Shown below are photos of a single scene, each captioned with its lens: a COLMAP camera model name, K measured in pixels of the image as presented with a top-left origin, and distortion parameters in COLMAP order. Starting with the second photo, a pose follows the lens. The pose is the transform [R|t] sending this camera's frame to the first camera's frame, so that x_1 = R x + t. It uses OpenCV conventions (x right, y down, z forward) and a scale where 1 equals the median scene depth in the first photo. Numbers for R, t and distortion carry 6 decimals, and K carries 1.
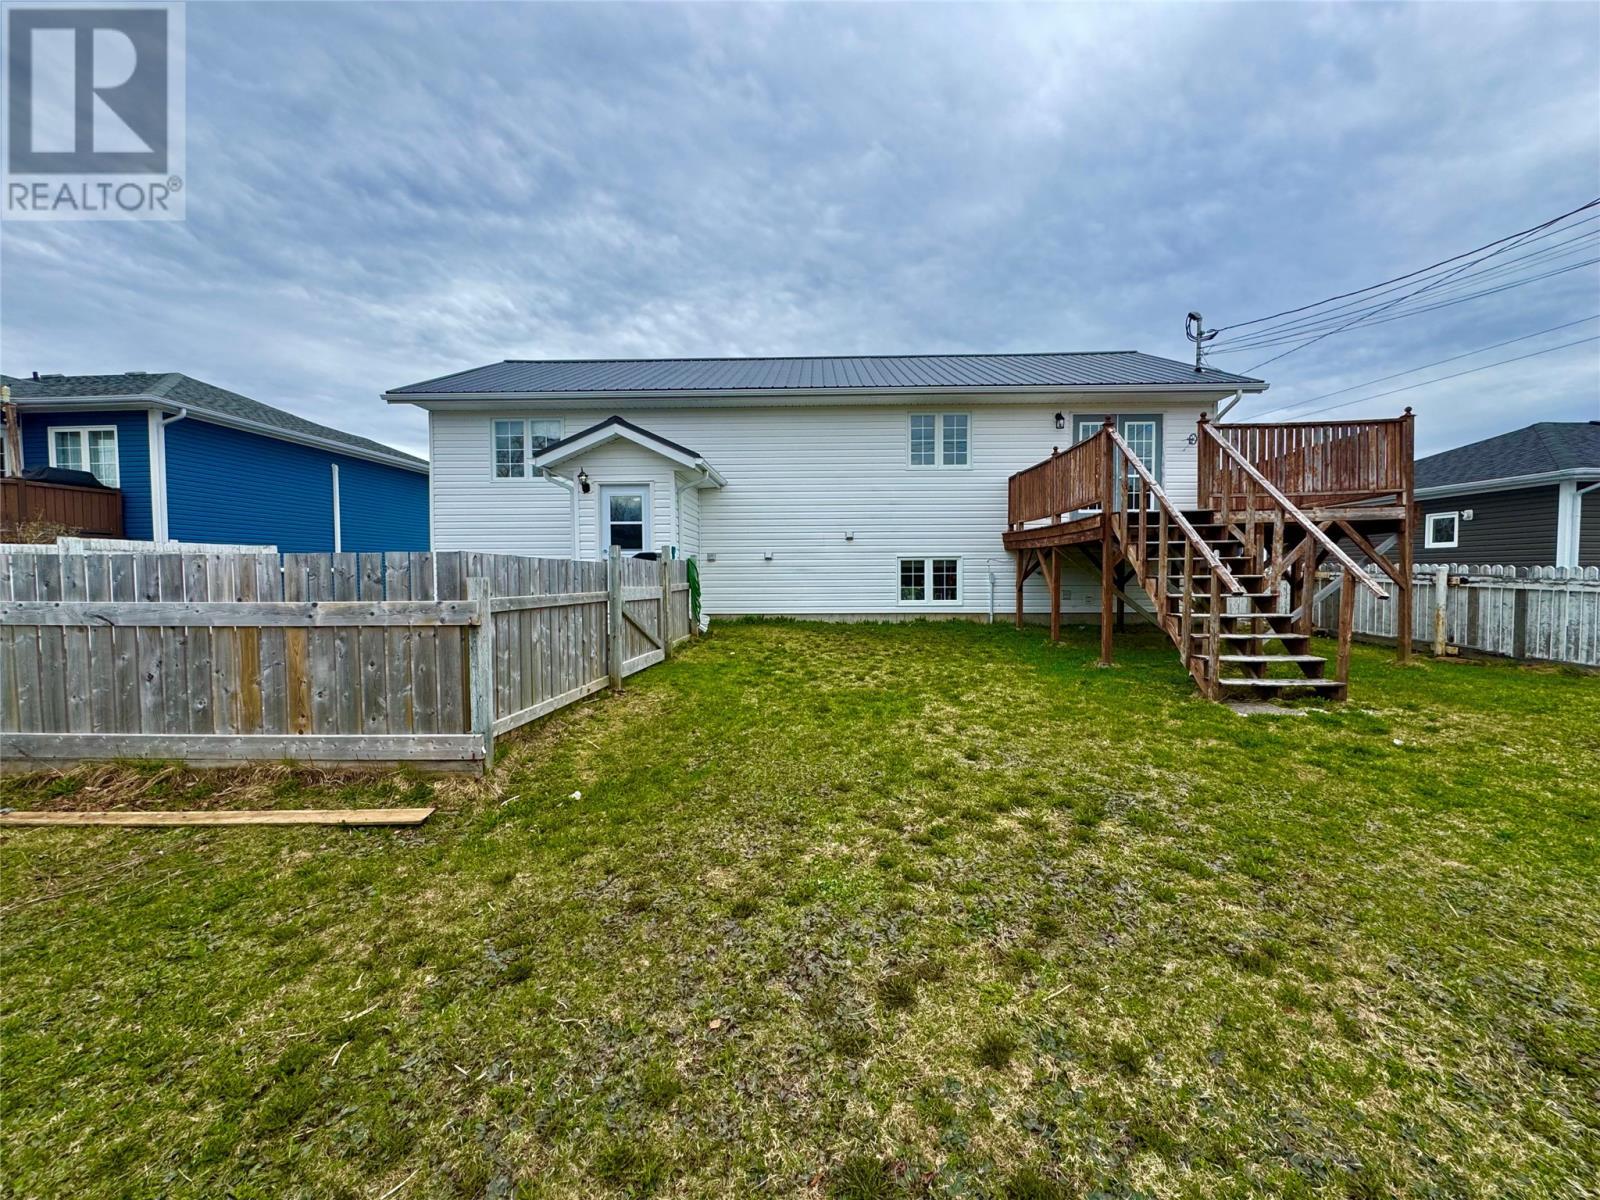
lens RADIAL K [[629.5, 0, 802.1], [0, 629.5, 592.2], [0, 0, 1]] dist [-0.006260, 0.000278]
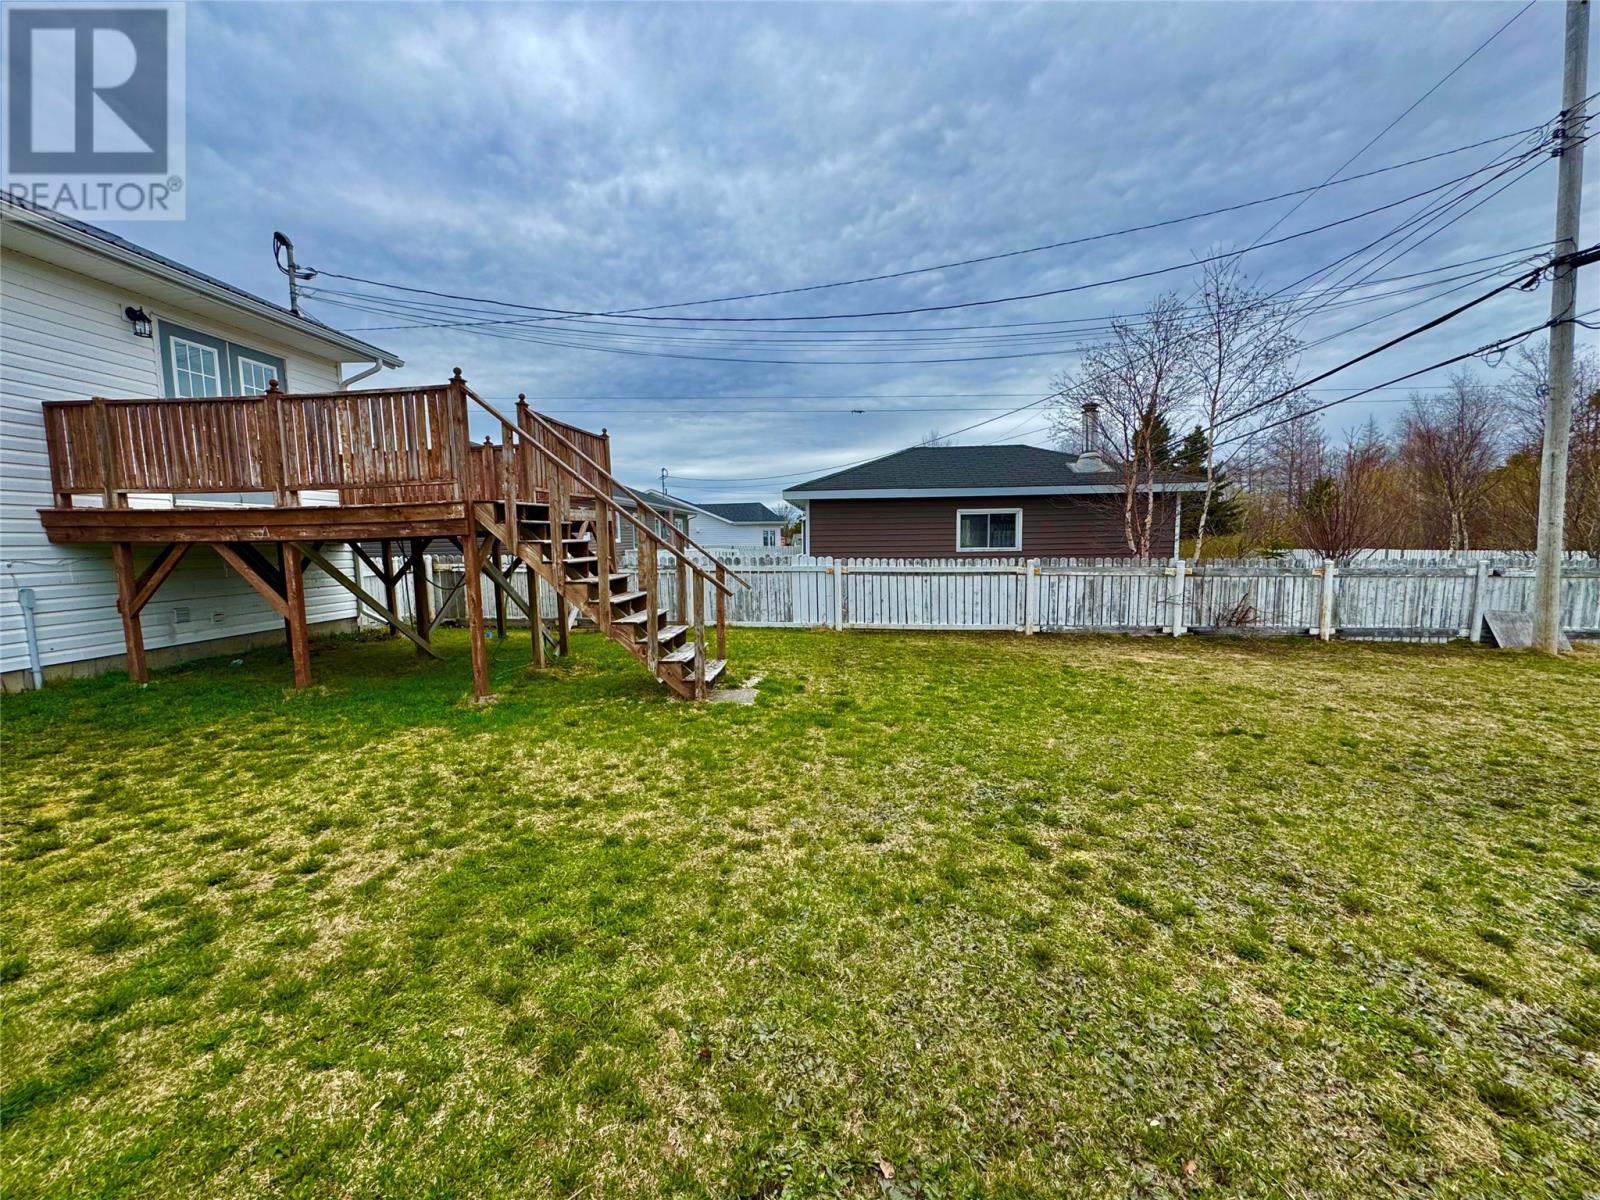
lens RADIAL K [[629.5, 0, 804.3], [0, 629.5, 601.1], [0, 0, 1]] dist [-0.006260, 0.000278]
pose [[0.056364, -0.093686, 0.994005, -0.506421], [0.051413, 0.994539, 0.090821, -0.107103], [-0.997086, 0.045986, 0.060873, 1.109361]]
